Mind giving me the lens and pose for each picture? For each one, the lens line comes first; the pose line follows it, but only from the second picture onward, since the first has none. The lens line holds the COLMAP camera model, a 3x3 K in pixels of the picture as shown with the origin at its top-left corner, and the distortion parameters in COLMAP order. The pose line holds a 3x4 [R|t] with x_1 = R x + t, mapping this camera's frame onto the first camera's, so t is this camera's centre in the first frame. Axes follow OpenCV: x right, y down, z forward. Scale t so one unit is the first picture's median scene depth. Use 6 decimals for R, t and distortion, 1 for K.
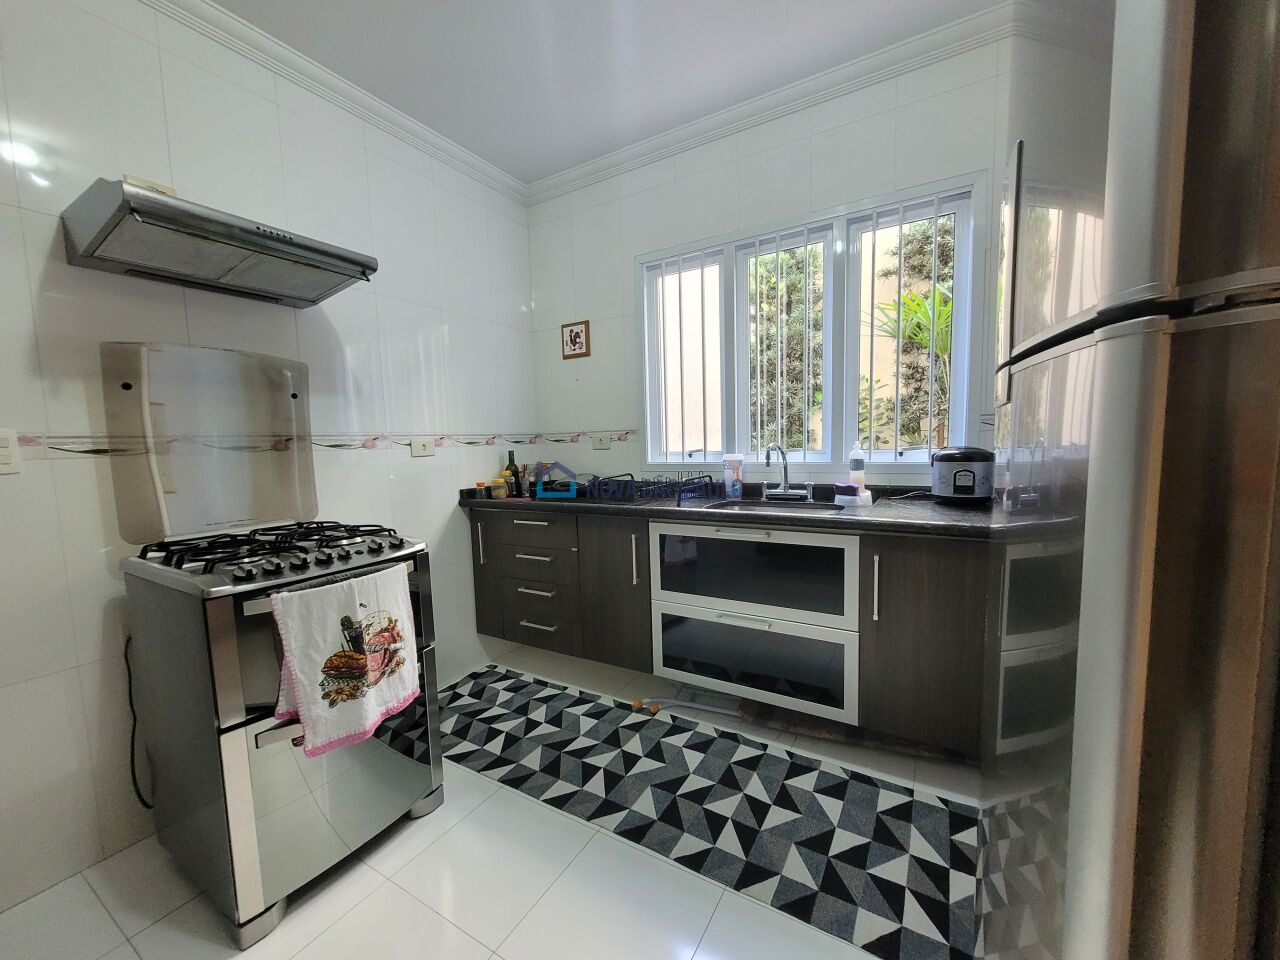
lens RADIAL K [[498.5, 0, 648.5], [0, 498.5, 484.2], [0, 0, 1]] dist [0.011814, -0.003713]
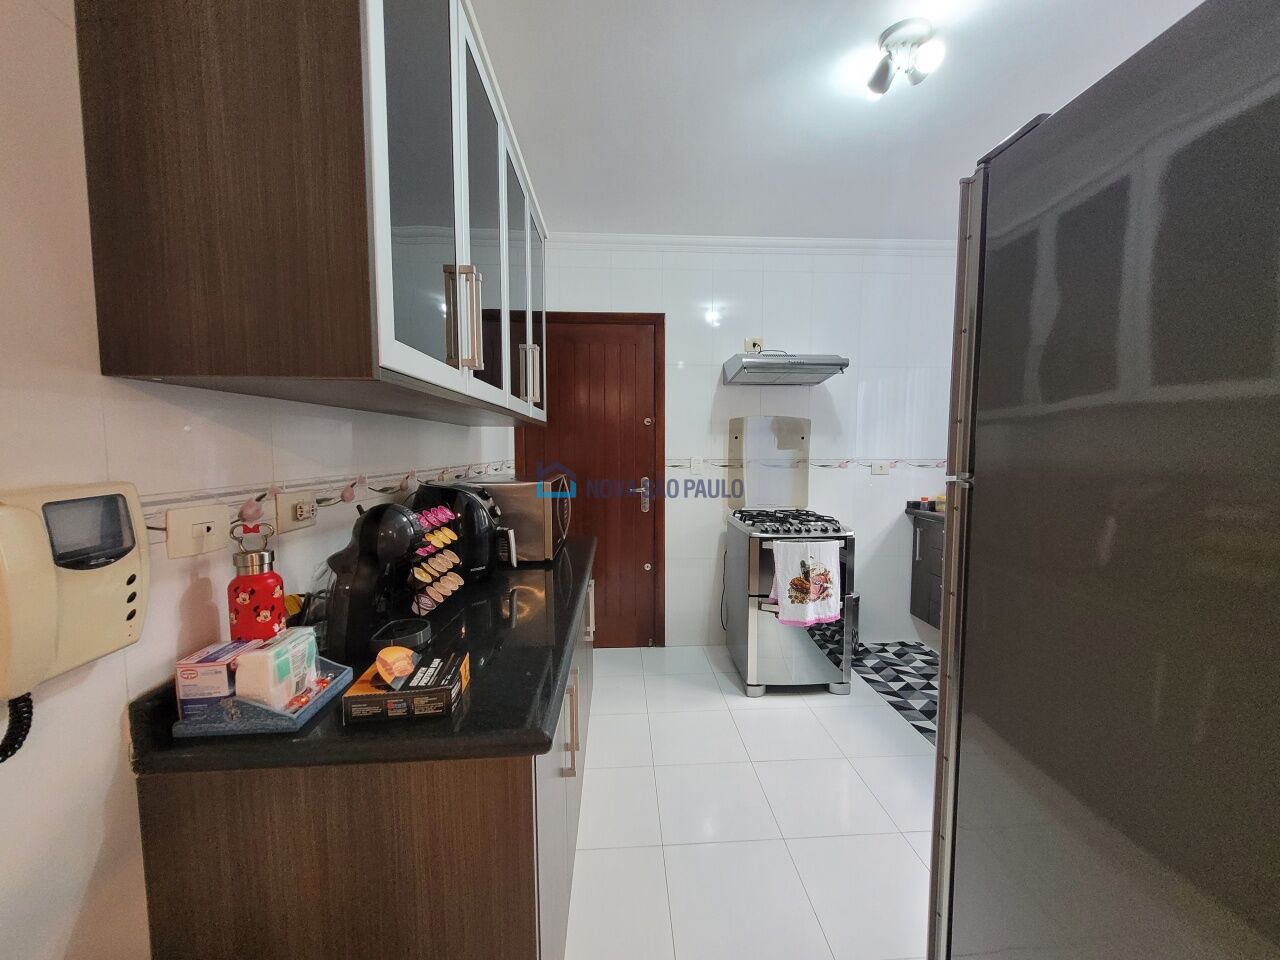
lens RADIAL K [[498.5, 0, 648.5], [0, 498.5, 484.2], [0, 0, 1]] dist [0.011814, -0.003713]
pose [[0.558743, 0.092091, -0.824212, 0.546277], [-0.090796, 0.994635, 0.049581, -0.061884], [0.824356, 0.047132, 0.564106, -0.519931]]
